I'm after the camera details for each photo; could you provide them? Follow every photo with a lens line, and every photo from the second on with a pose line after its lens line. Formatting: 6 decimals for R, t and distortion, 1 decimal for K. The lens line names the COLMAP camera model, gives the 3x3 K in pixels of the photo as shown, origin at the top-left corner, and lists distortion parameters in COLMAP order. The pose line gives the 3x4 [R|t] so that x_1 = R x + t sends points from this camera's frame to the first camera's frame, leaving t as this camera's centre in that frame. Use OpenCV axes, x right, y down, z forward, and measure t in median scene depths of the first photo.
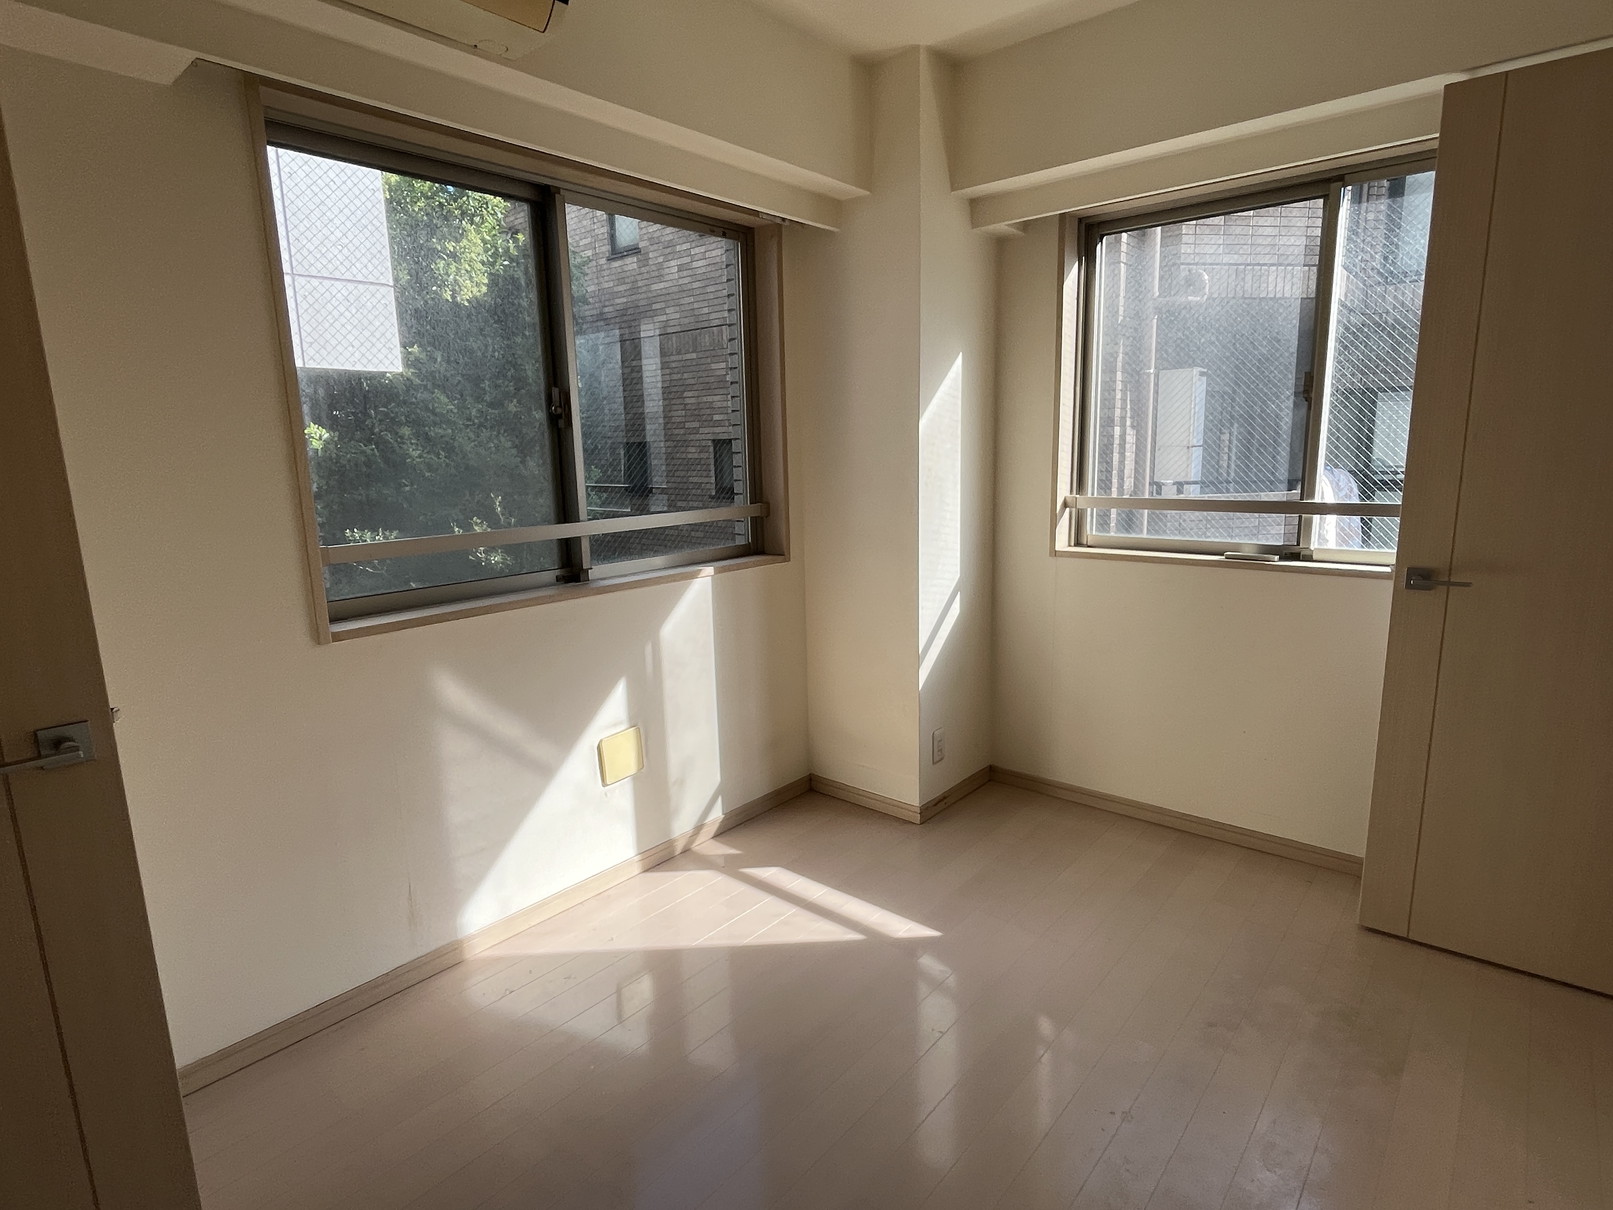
lens RADIAL K [[845.4, 0, 805.1], [0, 845.4, 604.4], [0, 0, 1]] dist [-0.002618, -0.001658]
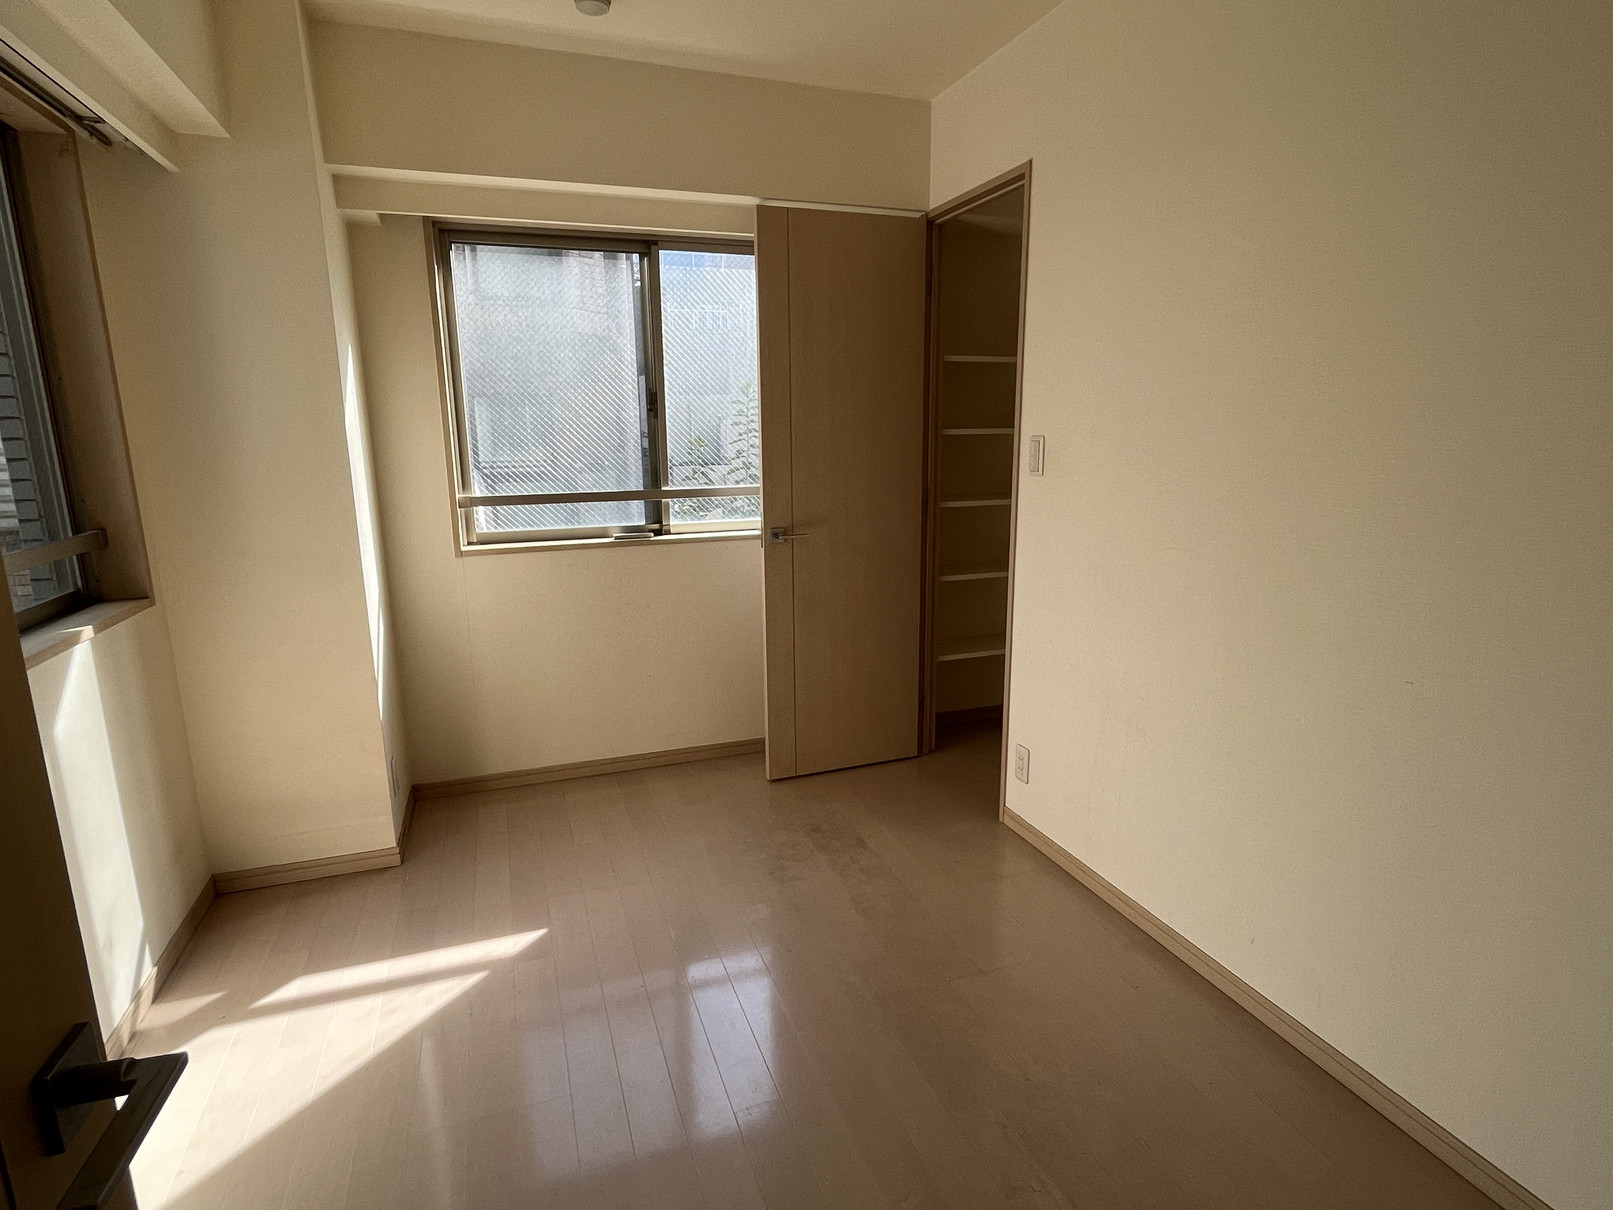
lens RADIAL K [[845.4, 0, 803.3], [0, 845.4, 604.5], [0, 0, 1]] dist [-0.002618, -0.001658]
pose [[0.502142, -0.162413, 0.849397, -0.404393], [0.160621, 0.982631, 0.092934, -0.031738], [-0.849738, 0.089764, 0.519507, 0.148428]]
